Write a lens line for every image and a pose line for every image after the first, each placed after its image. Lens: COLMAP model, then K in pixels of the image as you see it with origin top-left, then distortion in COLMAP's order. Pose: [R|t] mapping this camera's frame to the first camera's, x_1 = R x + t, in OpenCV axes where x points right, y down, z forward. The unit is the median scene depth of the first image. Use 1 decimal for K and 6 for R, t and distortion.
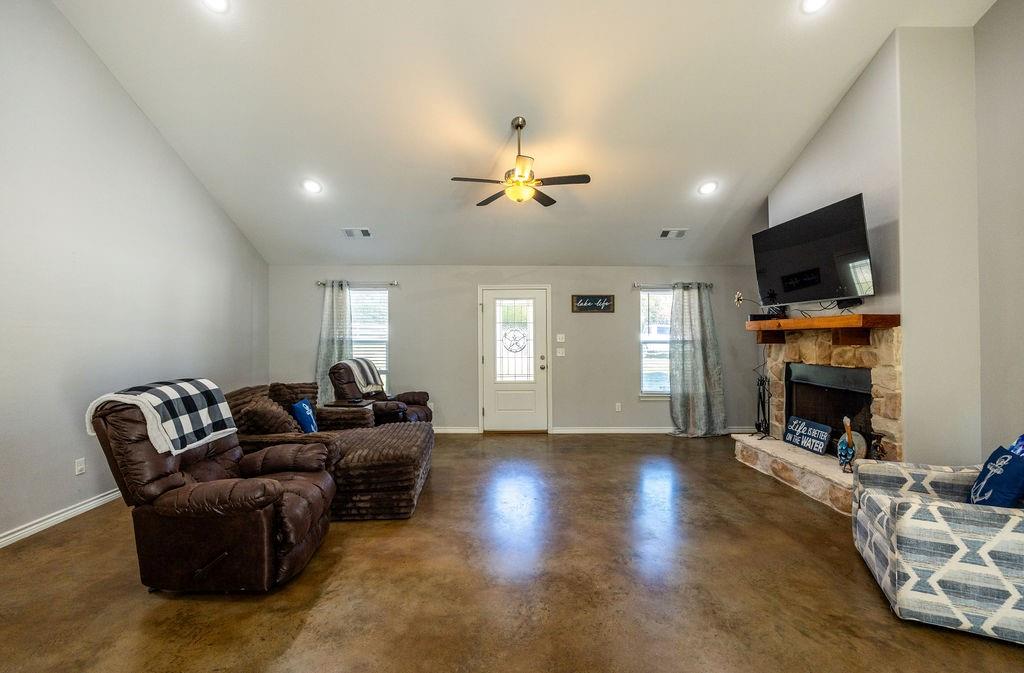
lens RADIAL K [[444.5, 0, 497.8], [0, 444.5, 332.0], [0, 0, 1]] dist [-0.000741, -0.000062]
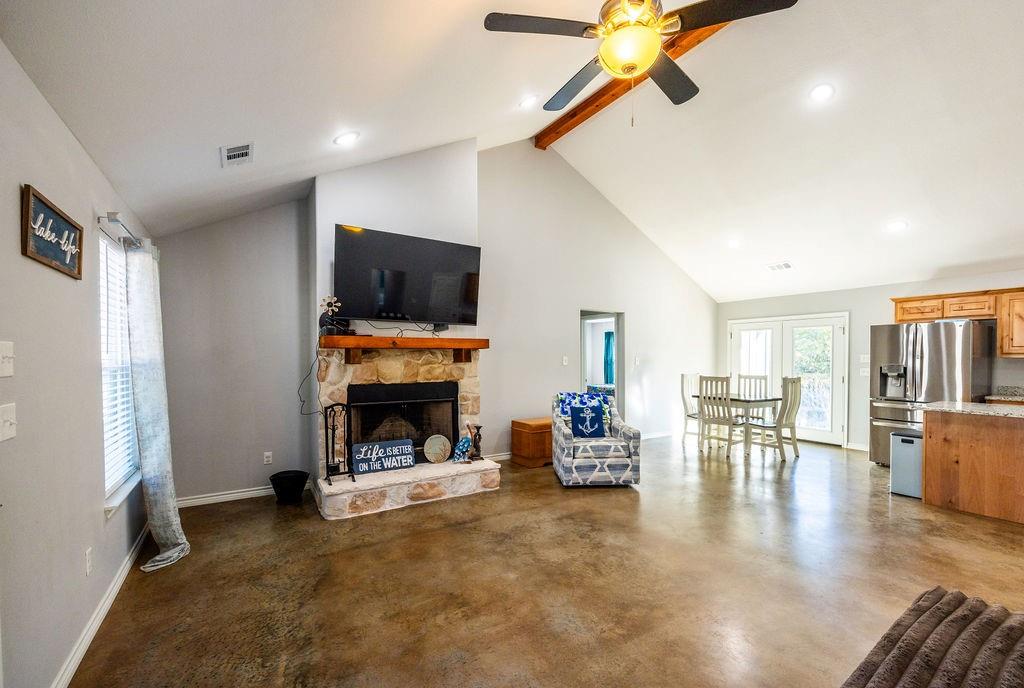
lens RADIAL K [[428.2, 0, 515.3], [0, 428.2, 365.8], [0, 0, 1]] dist [-0.002628, -0.000210]
pose [[-0.534148, -0.015365, 0.845251, -0.243418], [-0.008682, 0.999882, 0.012690, 0.017562], [-0.845346, -0.000561, -0.534218, 1.215791]]
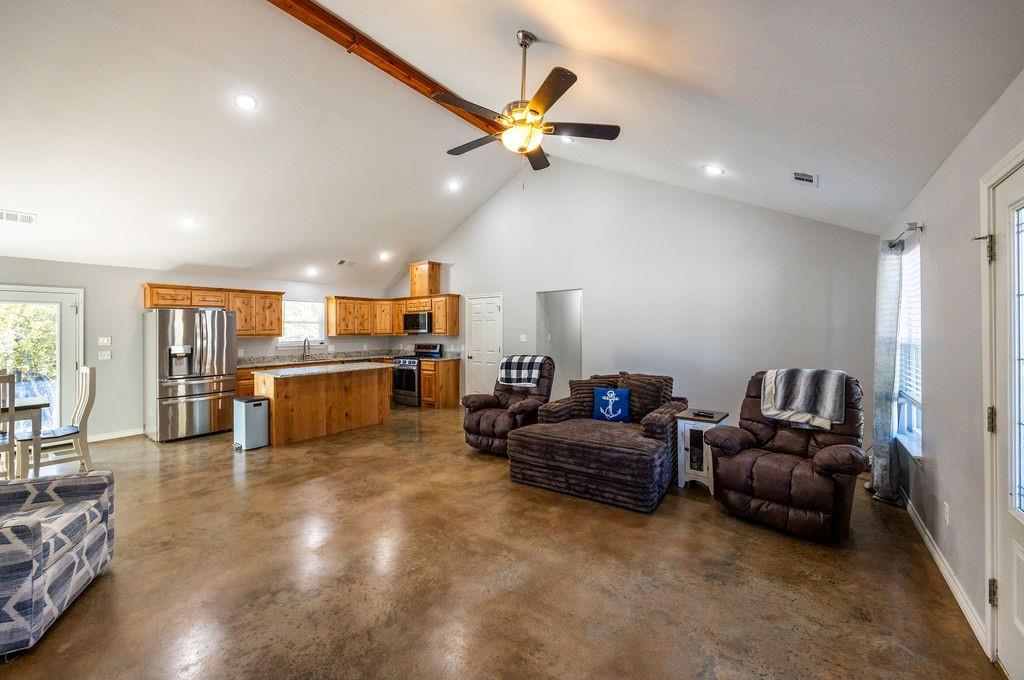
lens RADIAL K [[396.7, 0, 504.7], [0, 396.7, 323.7], [0, 0, 1]] dist [-0.001046, -0.000059]
pose [[-0.606998, -0.006021, -0.794681, 0.520695], [0.017925, 0.999613, -0.021265, -0.003239], [0.794501, -0.027153, -0.606655, 1.223246]]
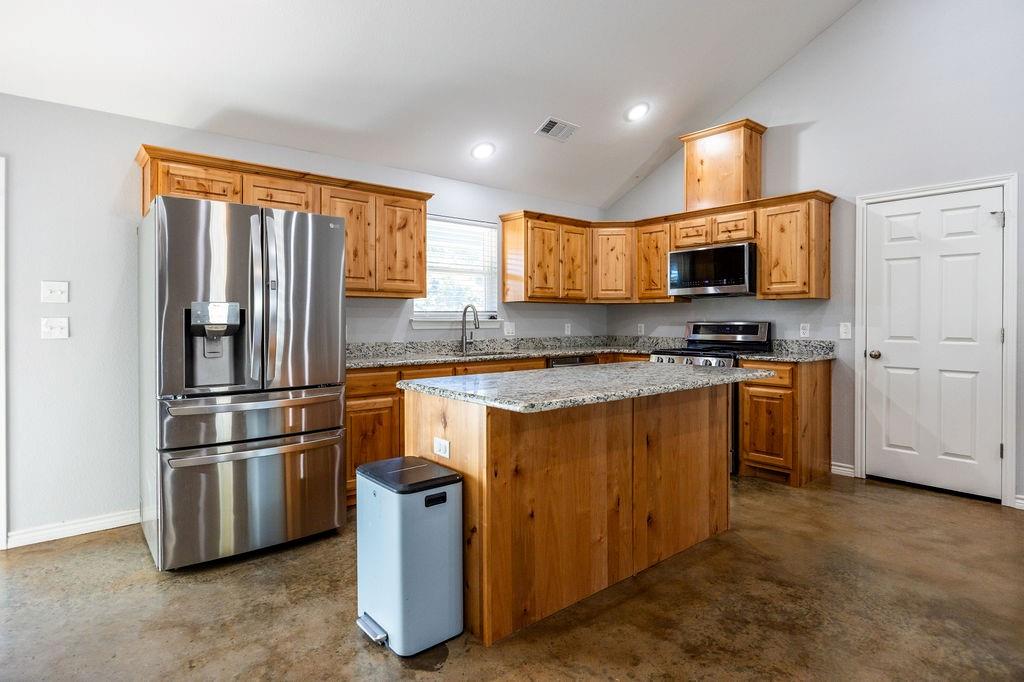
lens RADIAL K [[545.5, 0, 504.5], [0, 545.5, 324.5], [0, 0, 1]] dist [-0.007437, -0.001074]
pose [[-0.775334, 0.007391, -0.631508, 0.300516], [0.008276, 0.999965, 0.001541, 0.043231], [0.631497, -0.004031, -0.775368, 0.403667]]
